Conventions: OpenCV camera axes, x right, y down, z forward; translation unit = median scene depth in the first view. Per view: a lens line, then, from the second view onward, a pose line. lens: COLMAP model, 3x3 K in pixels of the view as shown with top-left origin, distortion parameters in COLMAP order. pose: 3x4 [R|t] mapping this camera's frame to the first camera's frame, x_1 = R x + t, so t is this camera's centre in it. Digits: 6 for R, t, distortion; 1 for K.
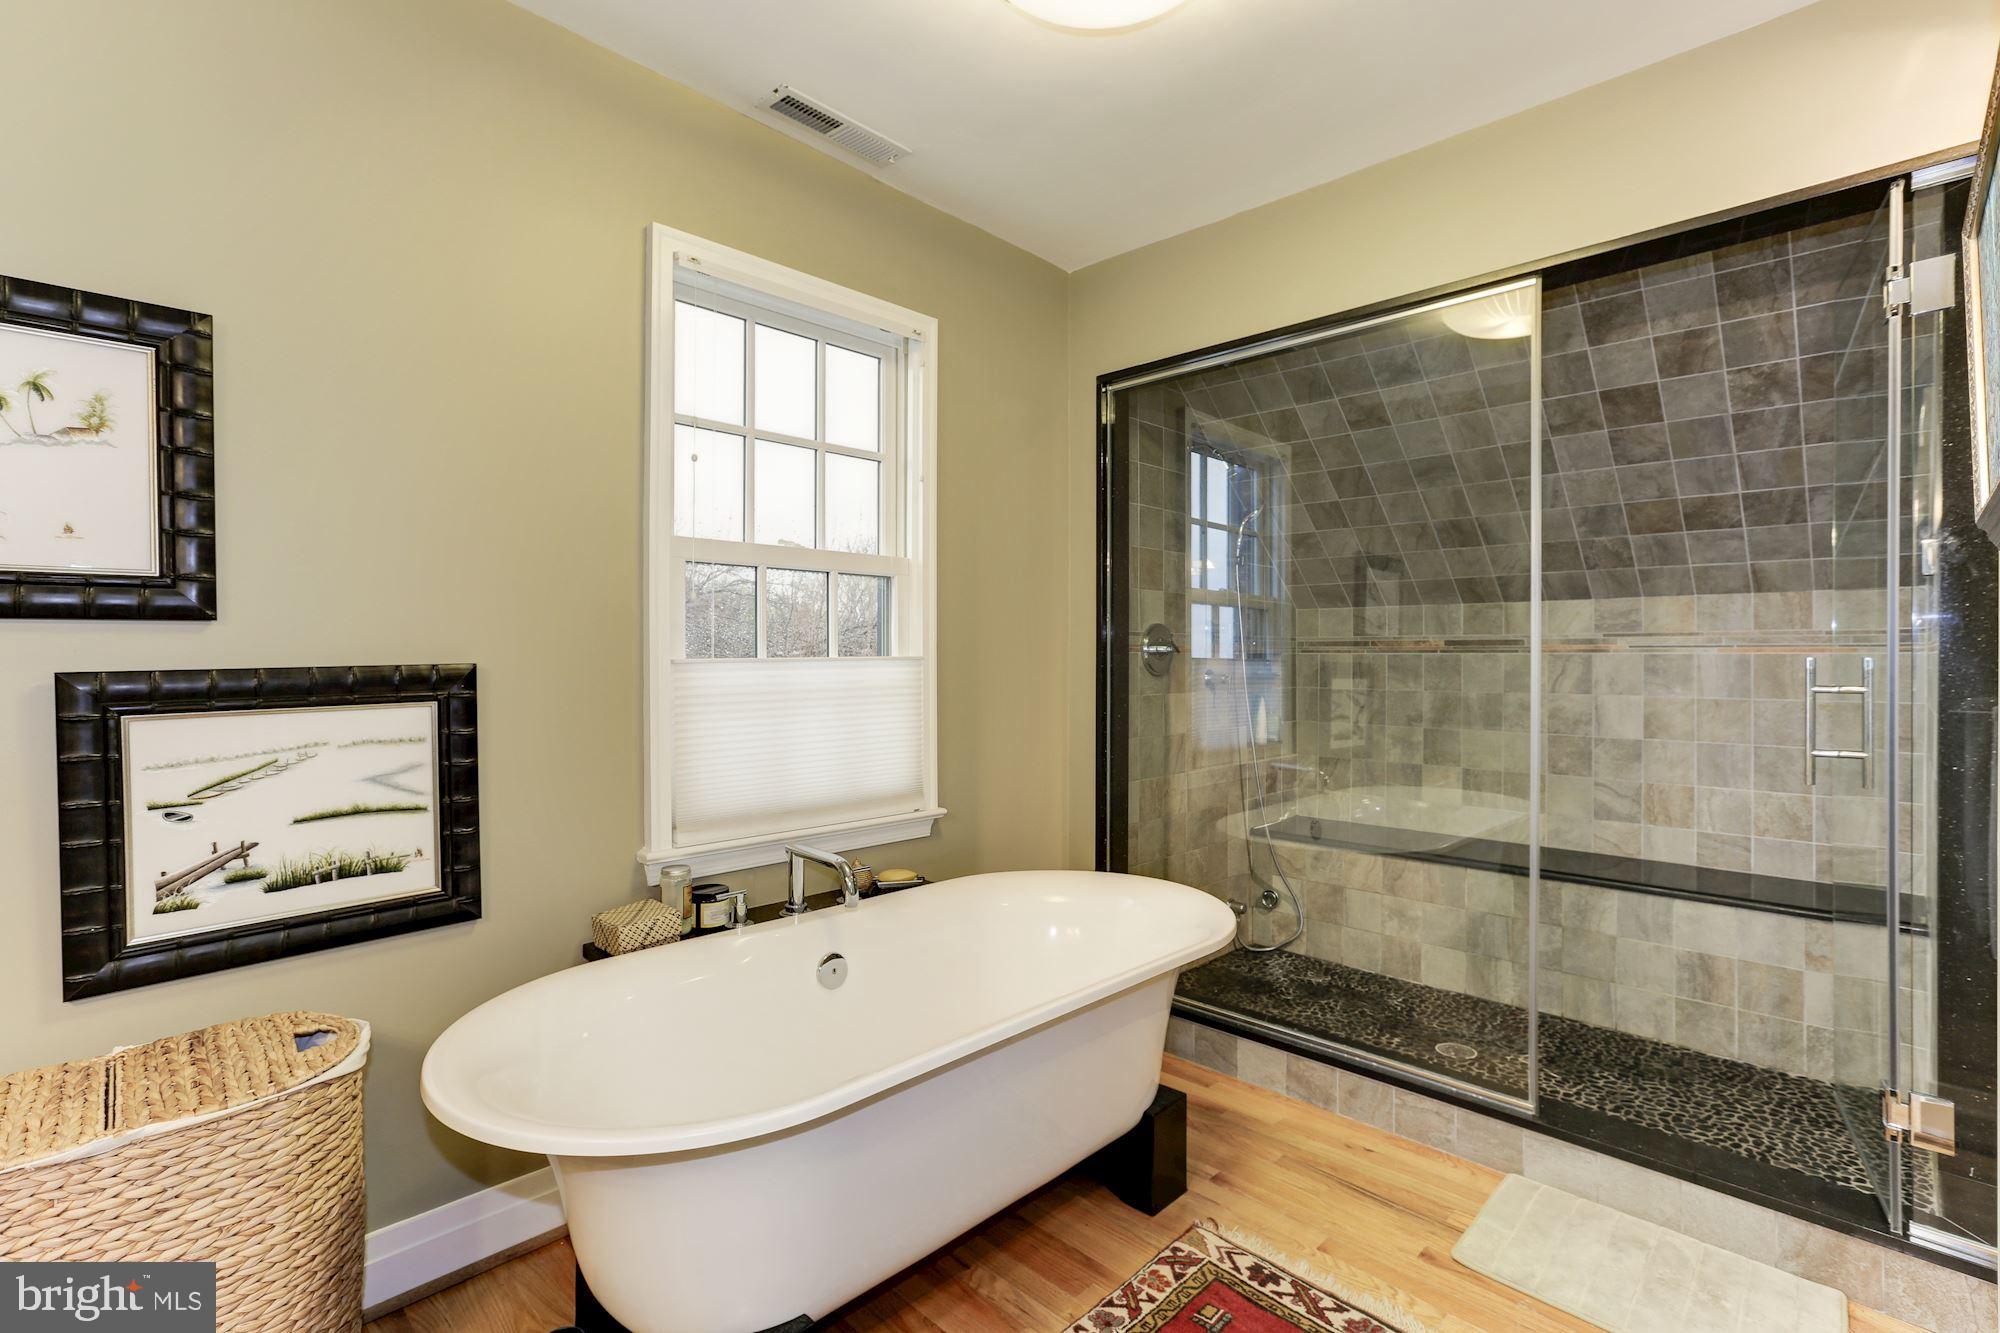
lens RADIAL K [[914.5, 0, 1000.2], [0, 914.5, 660.3], [0, 0, 1]] dist [-0.003021, 0.002041]
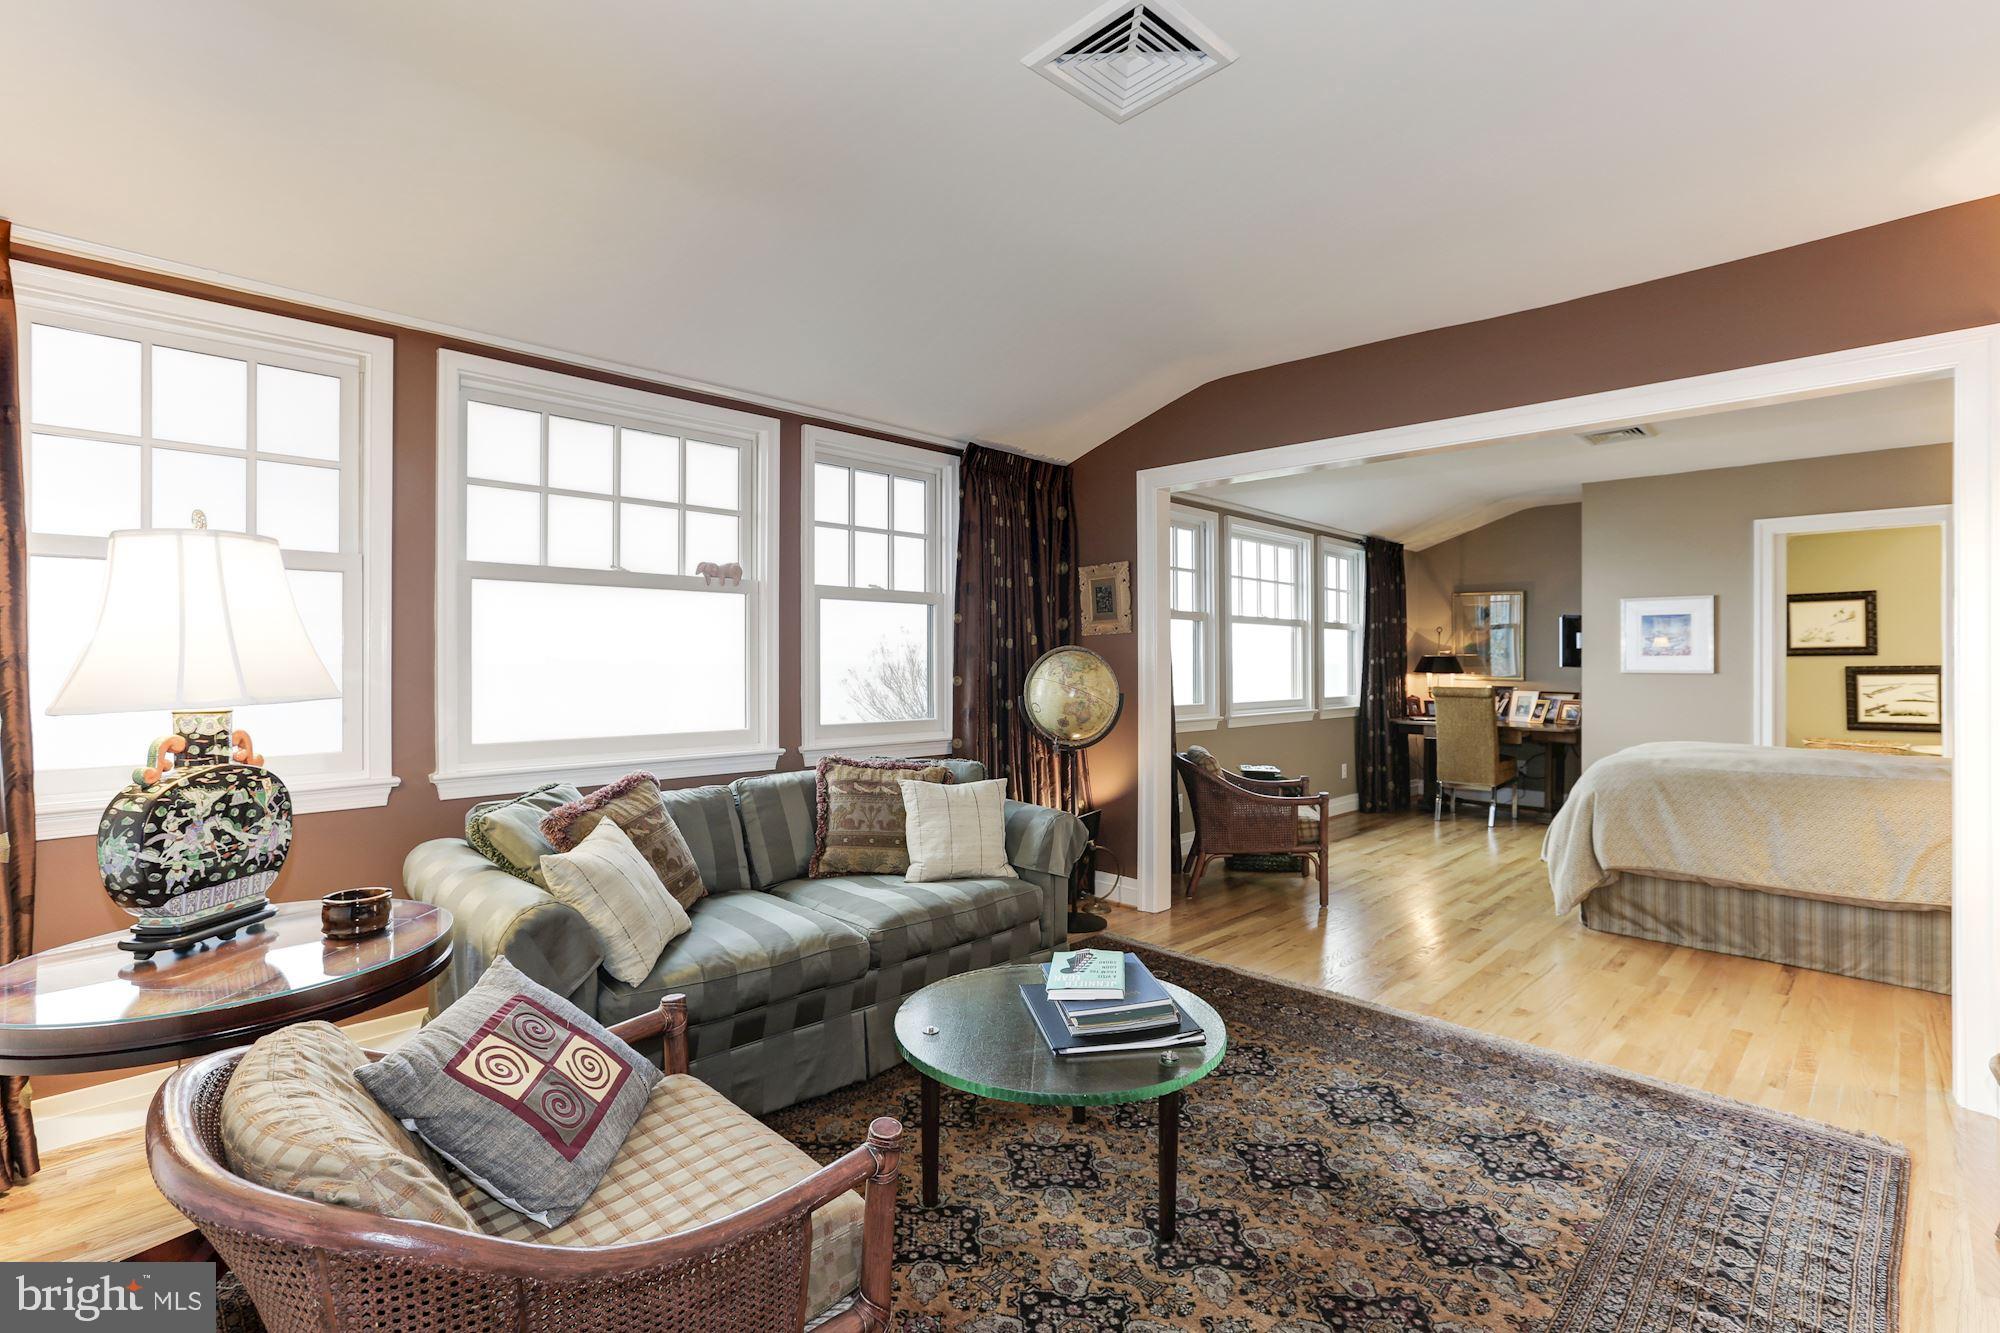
lens RADIAL K [[914.5, 0, 996.6], [0, 914.5, 659.1], [0, 0, 1]] dist [-0.003021, 0.002041]
pose [[-0.023580, -0.004651, -0.999711, 4.083258], [-0.001284, 0.999988, -0.004622, 0.002143], [0.999721, 0.001175, -0.023586, -3.537190]]
